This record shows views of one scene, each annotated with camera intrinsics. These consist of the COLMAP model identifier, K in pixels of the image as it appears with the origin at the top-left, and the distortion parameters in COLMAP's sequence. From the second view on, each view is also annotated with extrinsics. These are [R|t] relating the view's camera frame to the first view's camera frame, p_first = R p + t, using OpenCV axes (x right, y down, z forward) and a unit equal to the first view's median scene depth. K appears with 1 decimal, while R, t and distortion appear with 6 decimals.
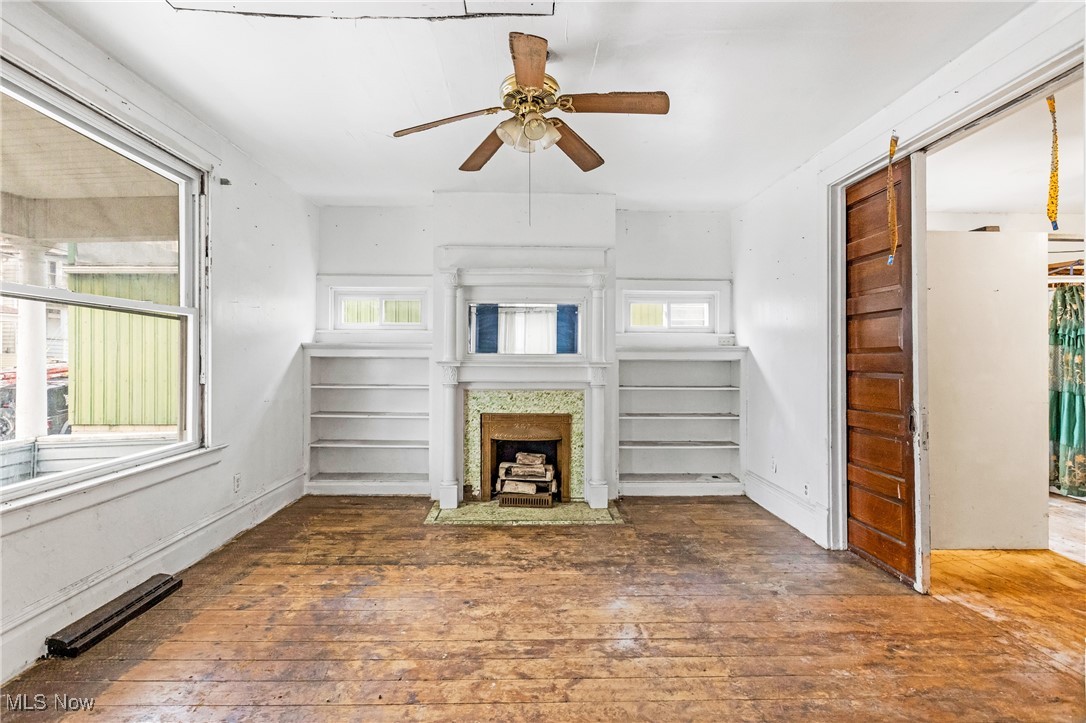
lens RADIAL K [[495.3, 0, 537.6], [0, 495.3, 355.7], [0, 0, 1]] dist [0.002306, -0.001628]
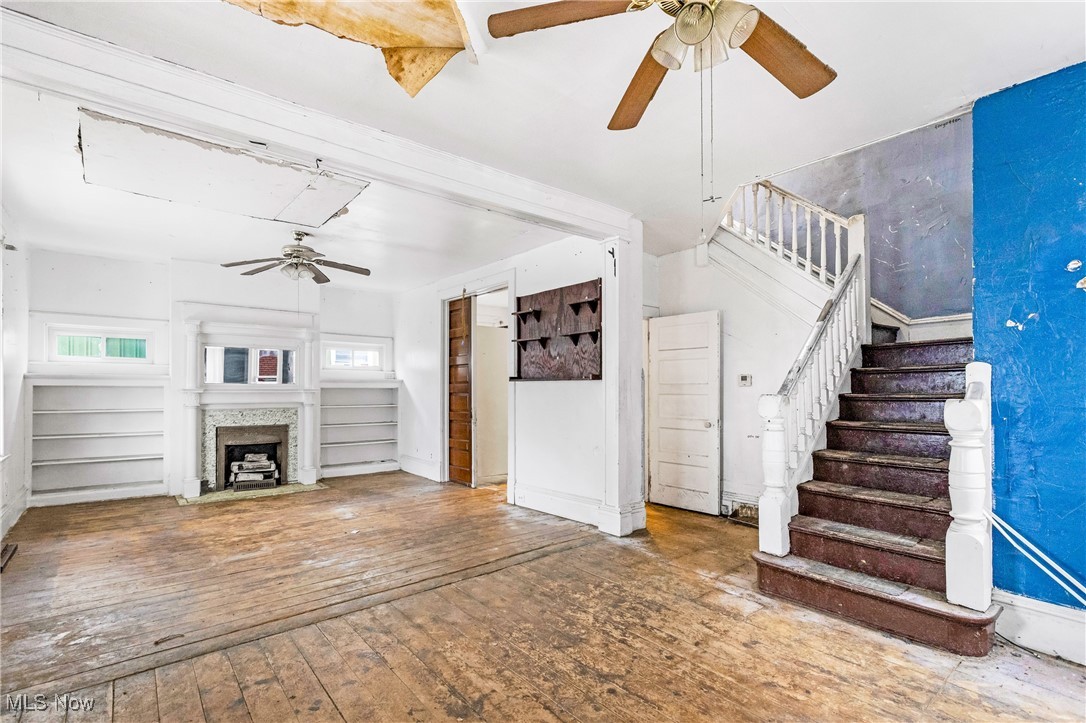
lens RADIAL K [[495.3, 0, 534.9], [0, 495.3, 377.8], [0, 0, 1]] dist [0.002306, -0.001628]
pose [[0.788216, 0.010756, 0.615305, -0.270920], [-0.000415, 0.999856, -0.016947, 0.003172], [-0.615399, 0.013103, 0.788107, -0.636194]]
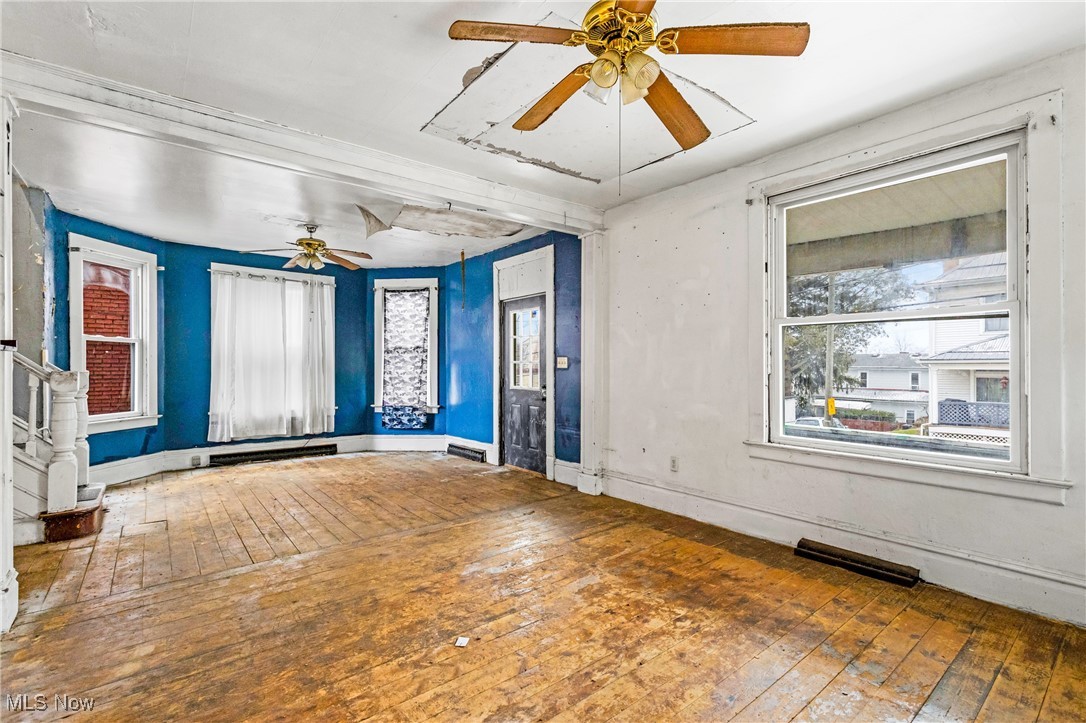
lens RADIAL K [[495.3, 0, 539.0], [0, 495.3, 364.2], [0, 0, 1]] dist [0.002306, -0.001628]
pose [[-0.800784, -0.000027, -0.598953, 0.309864], [0.001528, 0.999997, -0.002088, 0.006476], [0.598951, -0.002588, -0.800781, 0.849611]]
